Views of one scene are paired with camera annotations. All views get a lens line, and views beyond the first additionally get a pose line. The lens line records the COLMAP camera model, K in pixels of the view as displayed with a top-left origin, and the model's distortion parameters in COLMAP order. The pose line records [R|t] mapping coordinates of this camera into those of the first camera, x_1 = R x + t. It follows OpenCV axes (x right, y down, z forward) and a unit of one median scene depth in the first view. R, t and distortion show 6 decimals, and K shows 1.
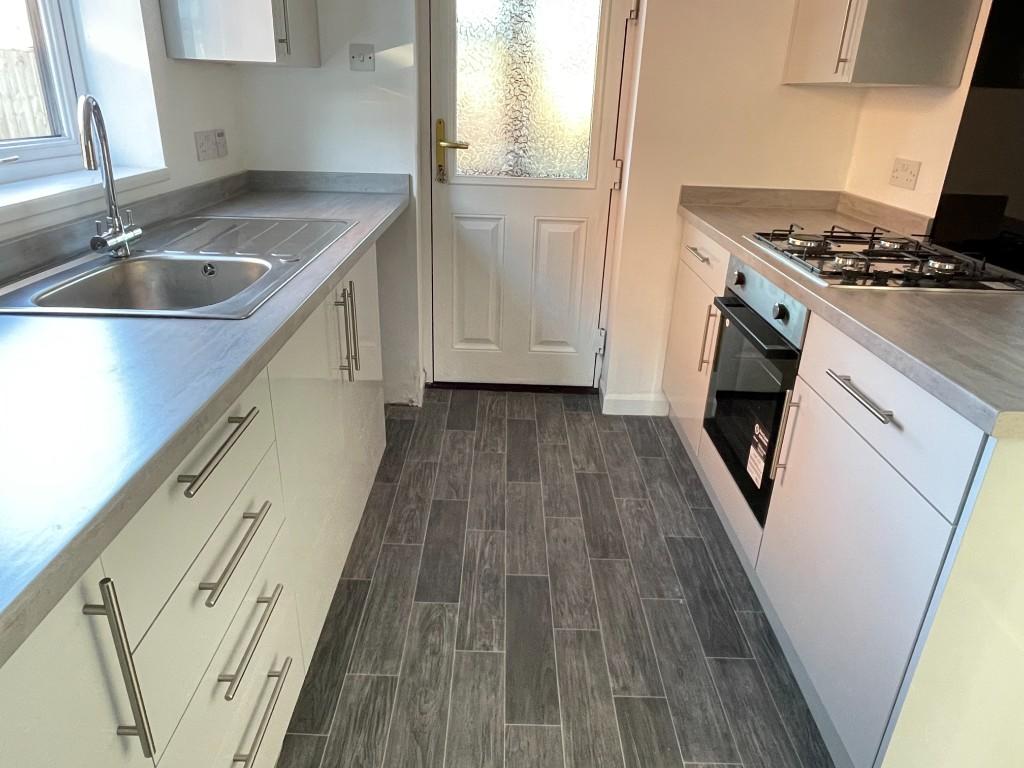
lens RADIAL K [[672.9, 0, 508.9], [0, 672.9, 381.4], [0, 0, 1]] dist [-0.002245, -0.001413]
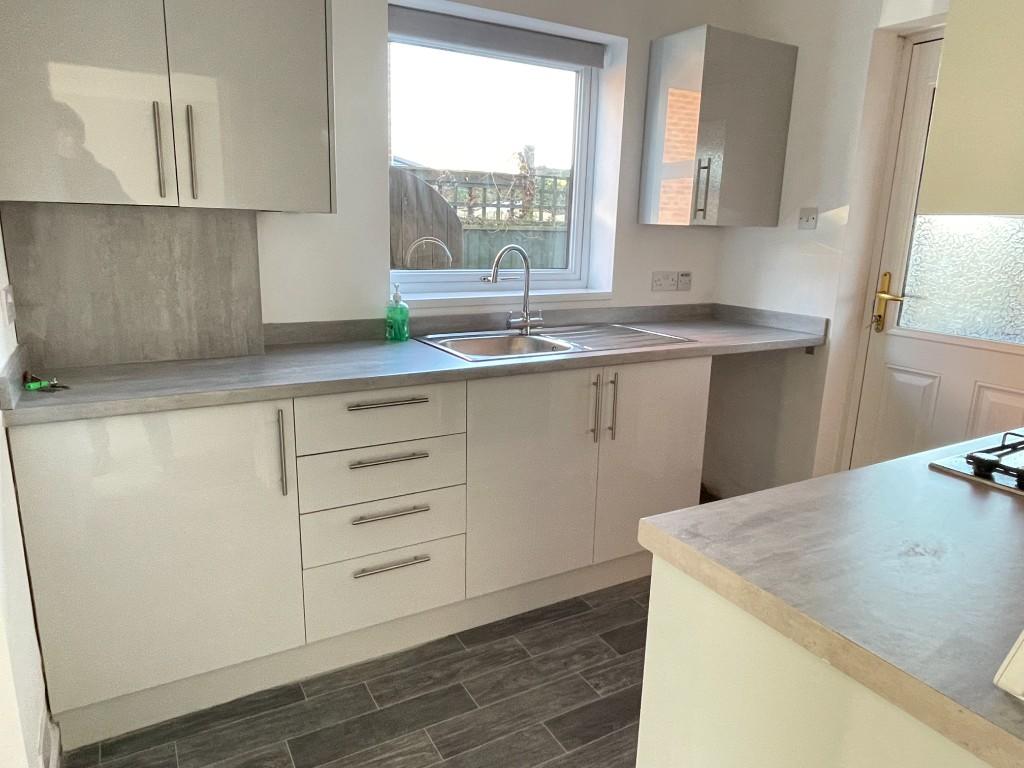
lens RADIAL K [[672.9, 0, 508.9], [0, 672.9, 381.4], [0, 0, 1]] dist [-0.002245, -0.001413]
pose [[0.495385, 0.176598, -0.850534, 0.695971], [-0.348202, 0.937384, -0.008176, -0.037663], [0.795833, 0.300207, 0.525857, 0.082783]]
